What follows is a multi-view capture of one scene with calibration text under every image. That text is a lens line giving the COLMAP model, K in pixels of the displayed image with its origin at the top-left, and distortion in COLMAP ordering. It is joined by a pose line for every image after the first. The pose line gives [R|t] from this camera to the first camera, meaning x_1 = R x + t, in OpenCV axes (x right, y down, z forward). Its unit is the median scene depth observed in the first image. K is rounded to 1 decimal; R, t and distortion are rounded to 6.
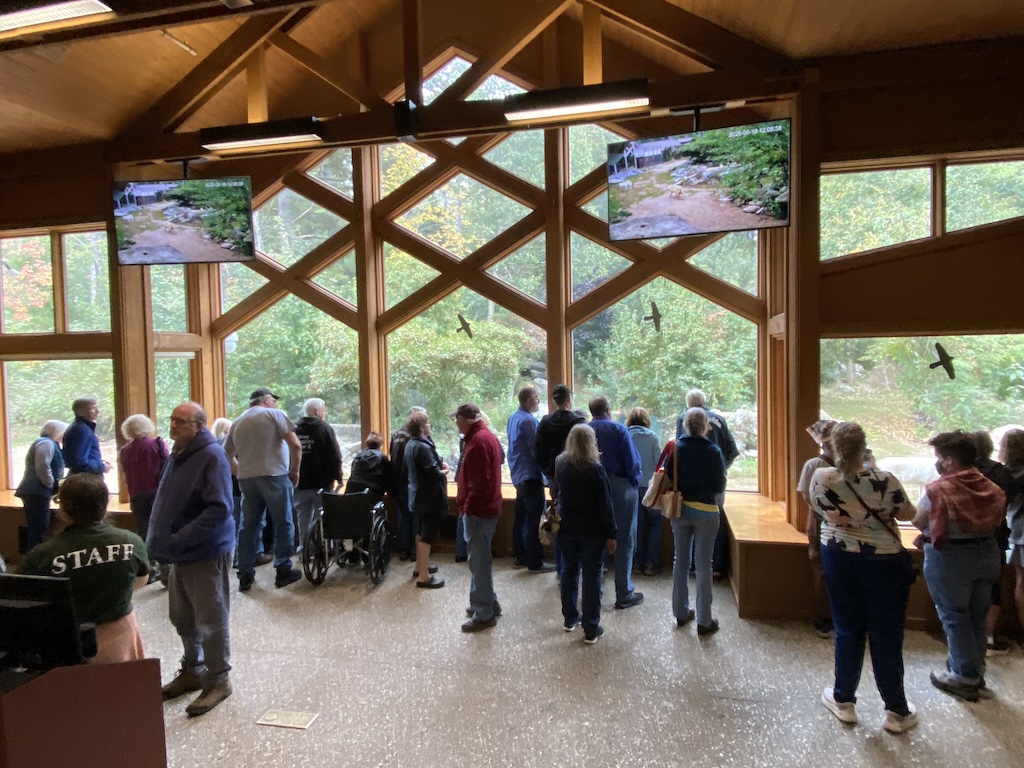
lens RADIAL K [[664.6, 0, 512.0], [0, 664.6, 384.0], [0, 0, 1]] dist [-0.000108, 0.000022]
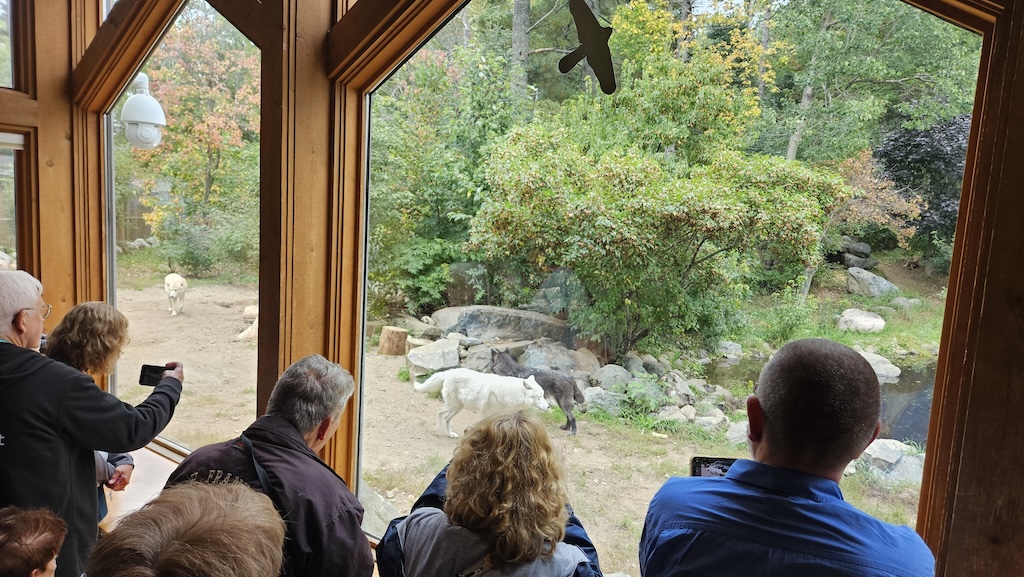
lens RADIAL K [[692.8, 0, 514.6], [0, 692.8, 300.3], [0, 0, 1]] dist [0.093437, -0.089757]
pose [[0.913965, 0.119504, -0.387798, 0.009216], [-0.094252, 0.992034, 0.083573, -0.005039], [0.394696, -0.039832, 0.917948, 0.397622]]
